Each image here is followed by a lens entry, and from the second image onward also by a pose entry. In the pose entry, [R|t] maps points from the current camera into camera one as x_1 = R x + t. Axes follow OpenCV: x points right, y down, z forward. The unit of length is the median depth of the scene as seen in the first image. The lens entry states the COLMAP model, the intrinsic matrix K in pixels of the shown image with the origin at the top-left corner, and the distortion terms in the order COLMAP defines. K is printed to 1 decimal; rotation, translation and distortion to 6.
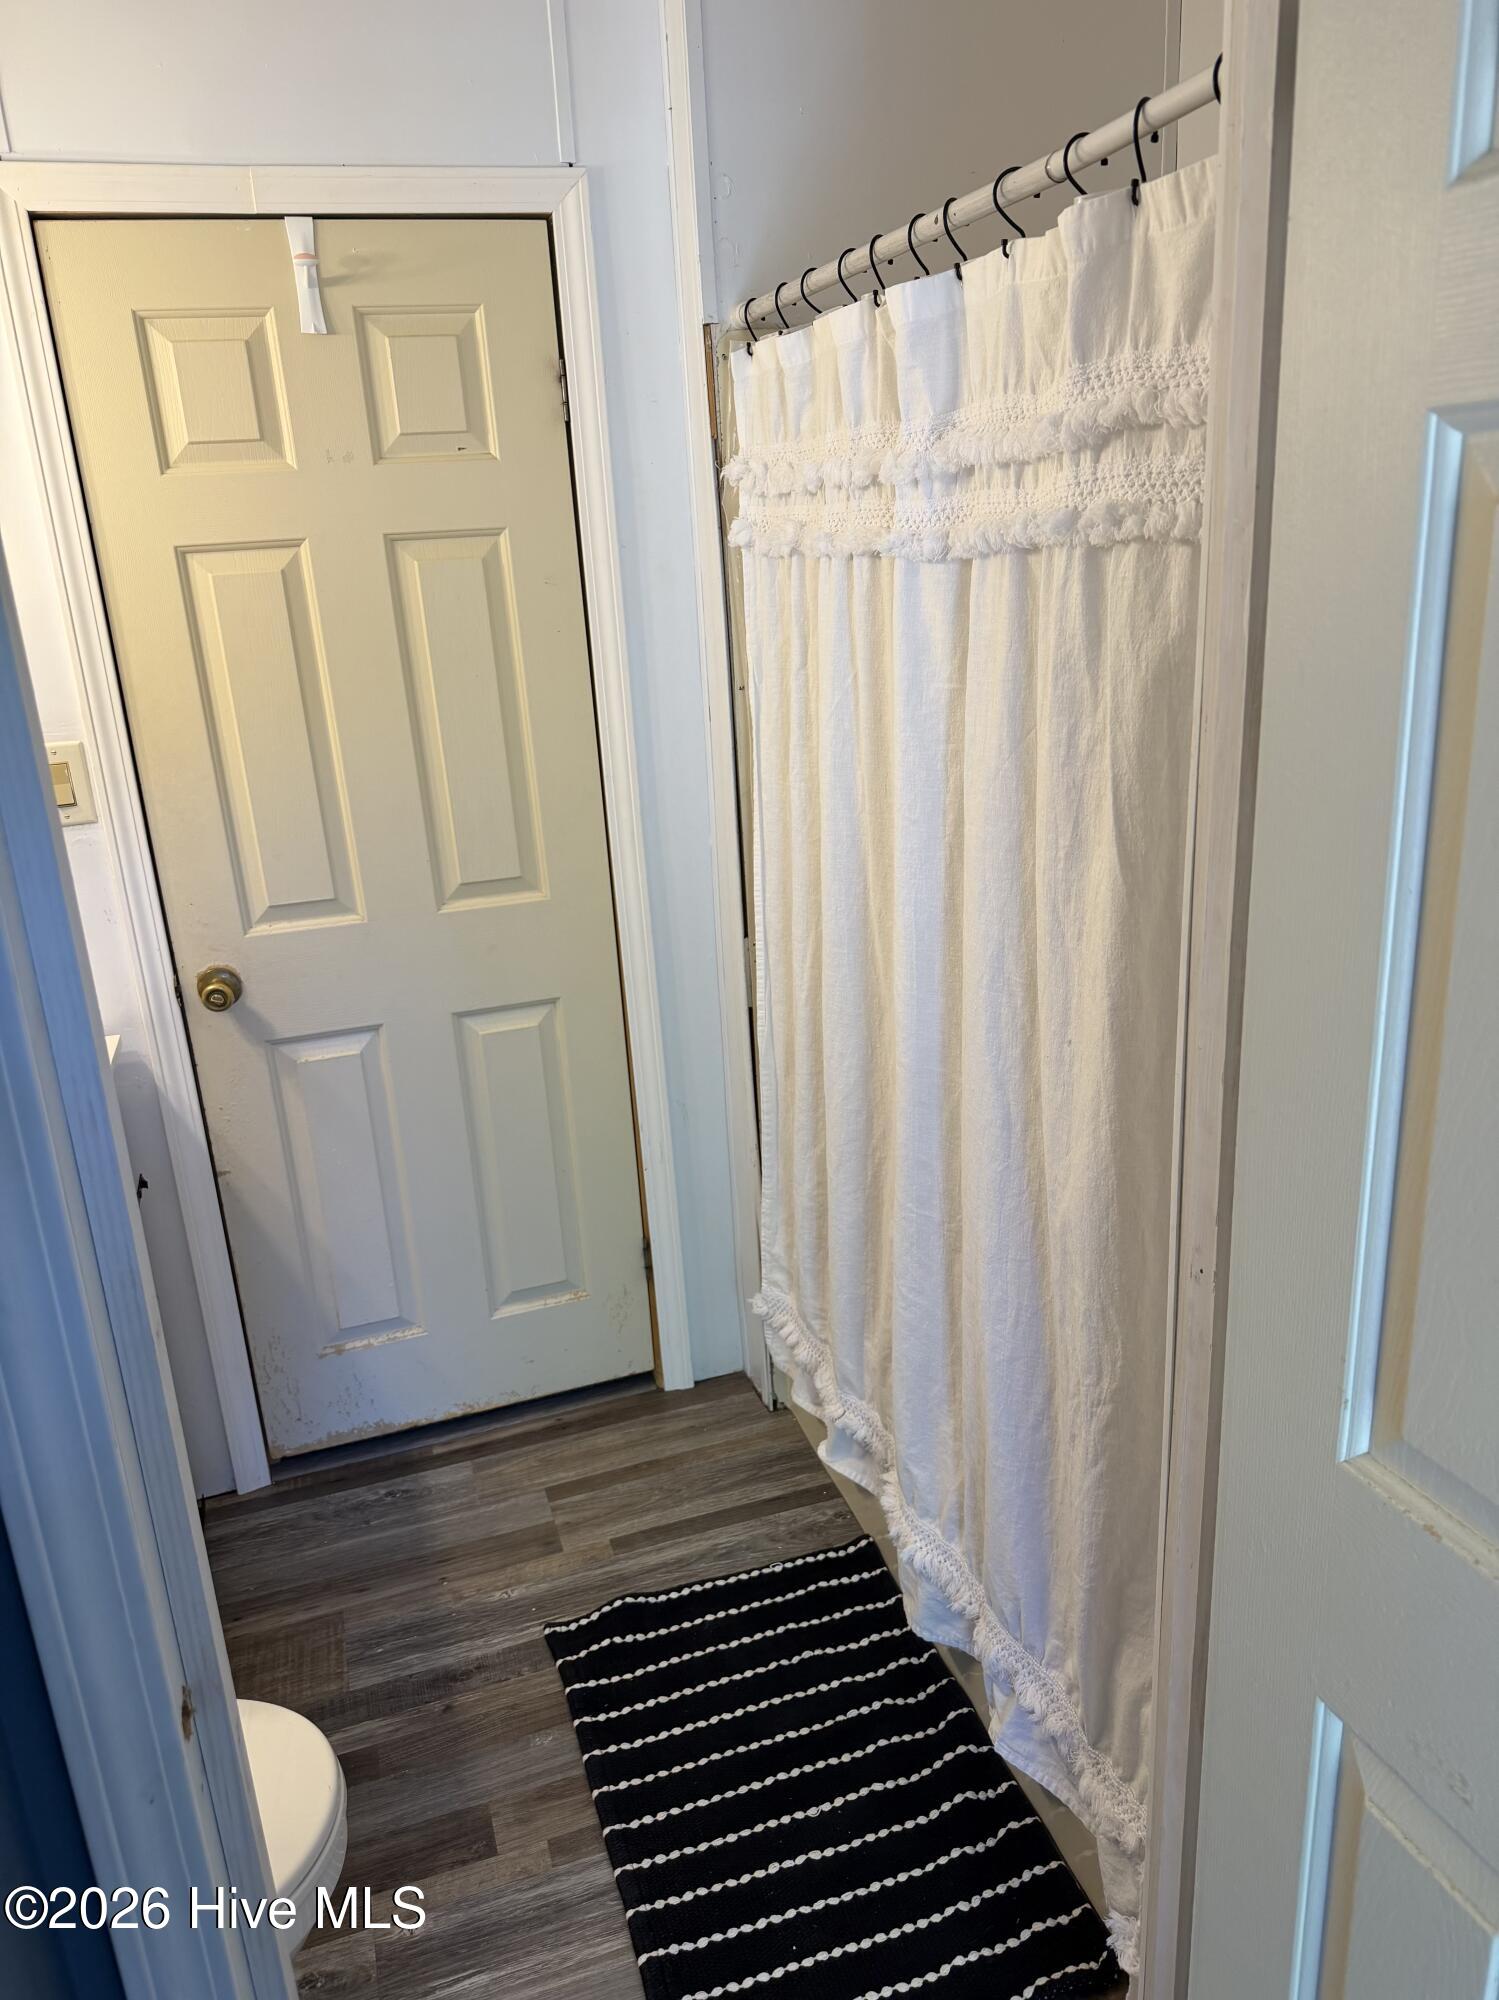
lens RADIAL K [[1375.2, 0, 749.5], [0, 1375.2, 1000.0], [0, 0, 1]] dist [0.000439, 0.030440]
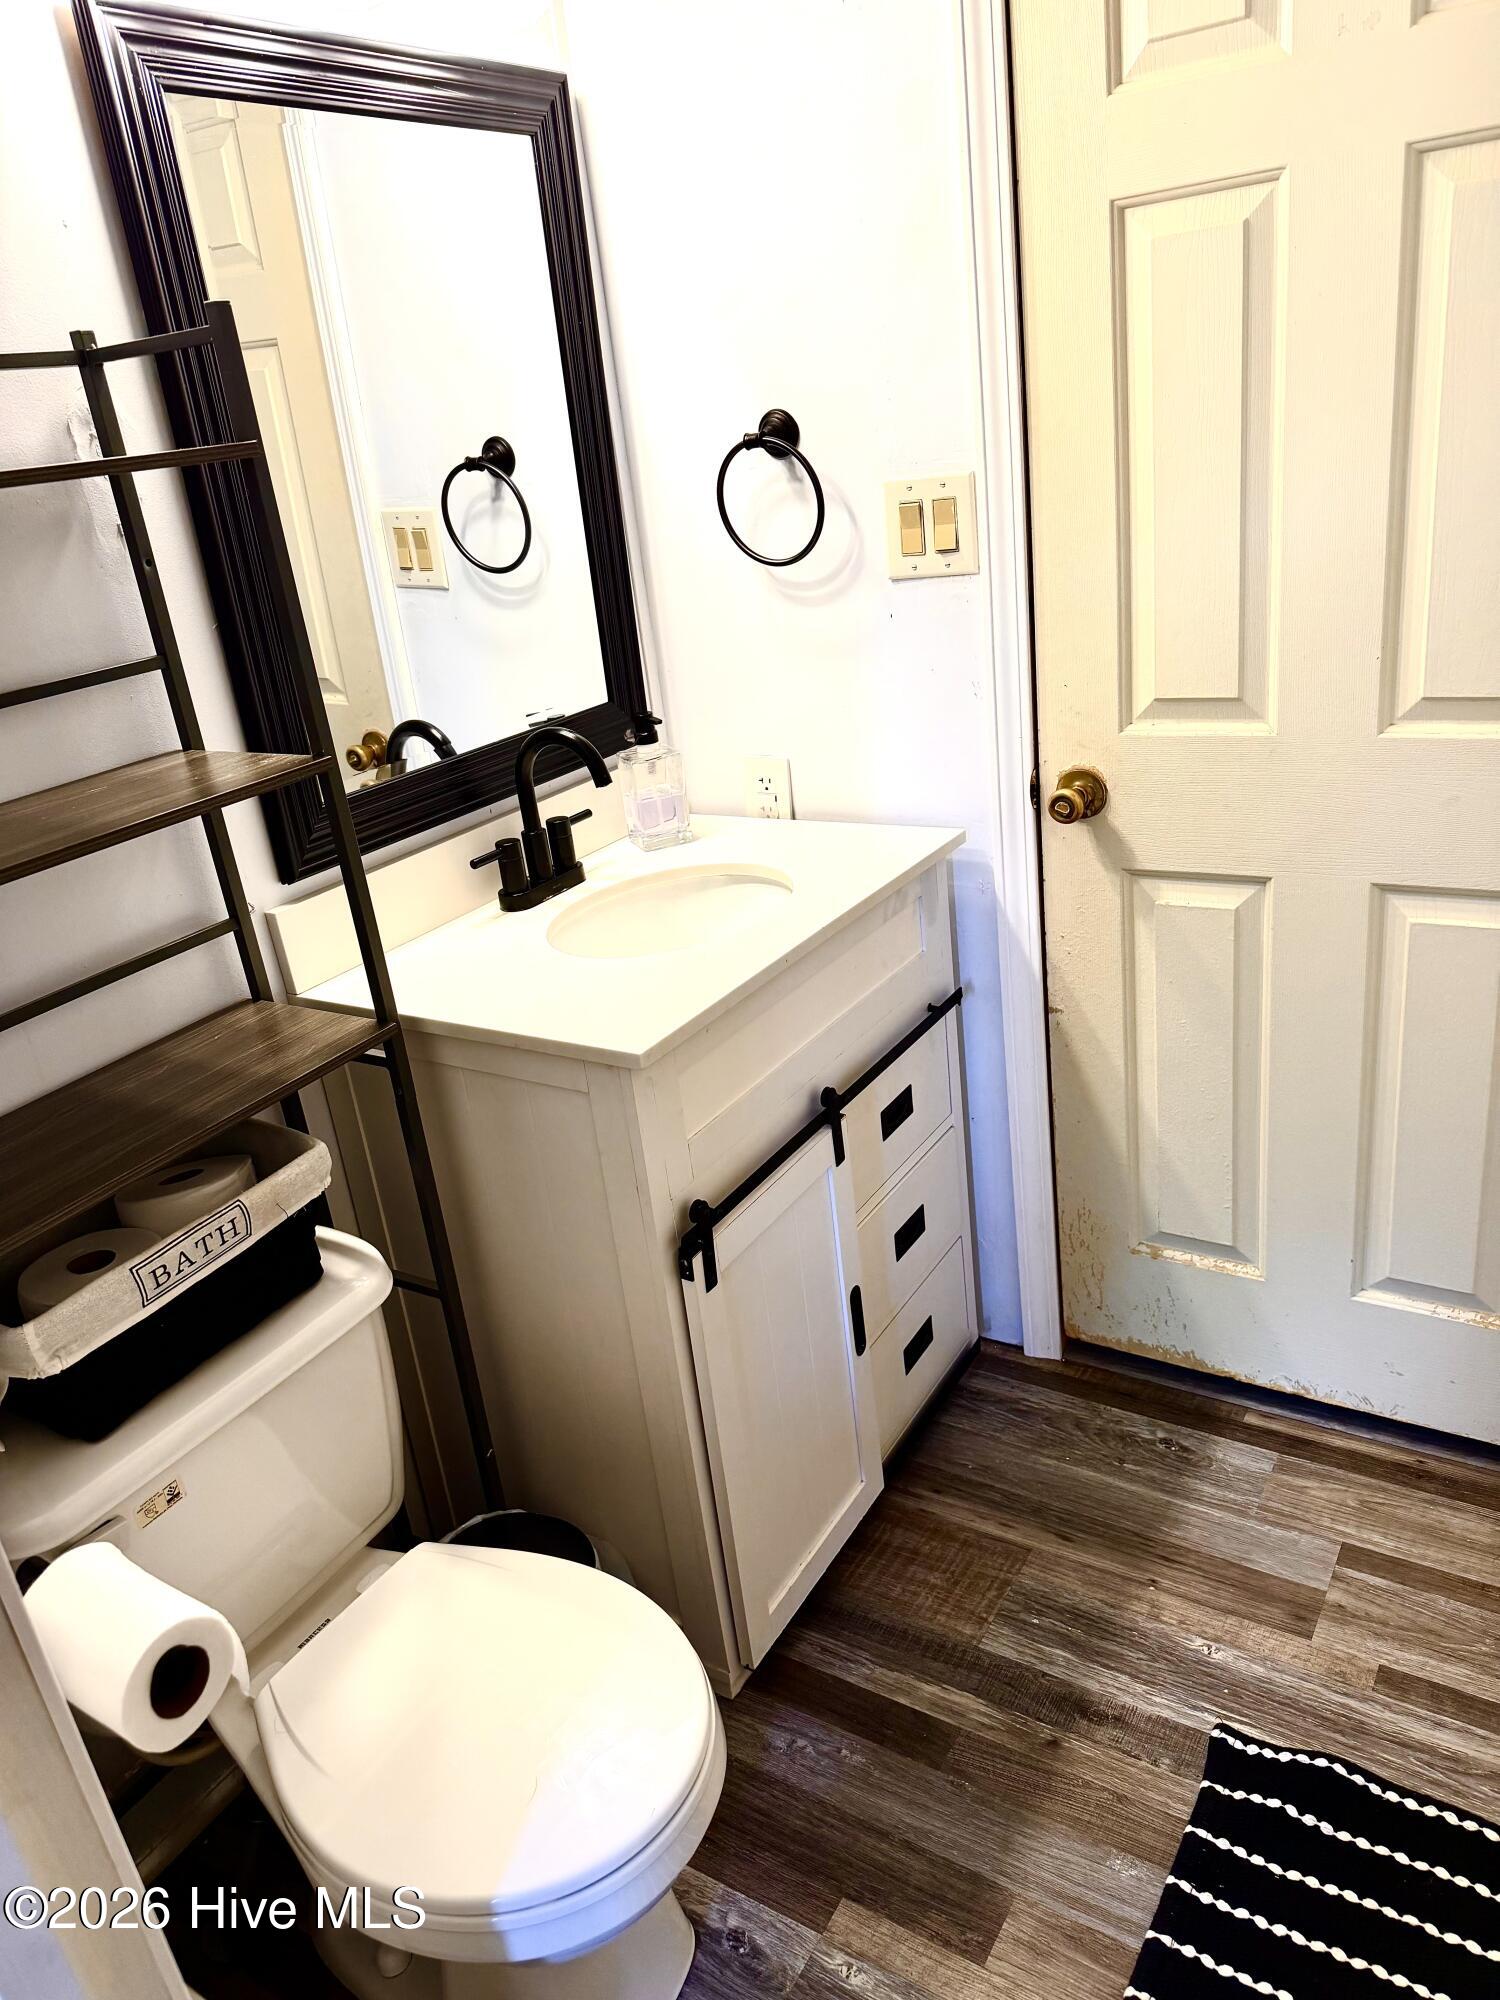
lens RADIAL K [[1428.5, 0, 759.0], [0, 1428.5, 1000.0], [0, 0, 1]] dist [0.065906, -0.058420]
pose [[0.654429, 0.276410, -0.703790, 0.122610], [-0.159934, 0.960330, 0.228447, -0.055316], [0.739016, -0.036942, 0.672675, 0.283935]]
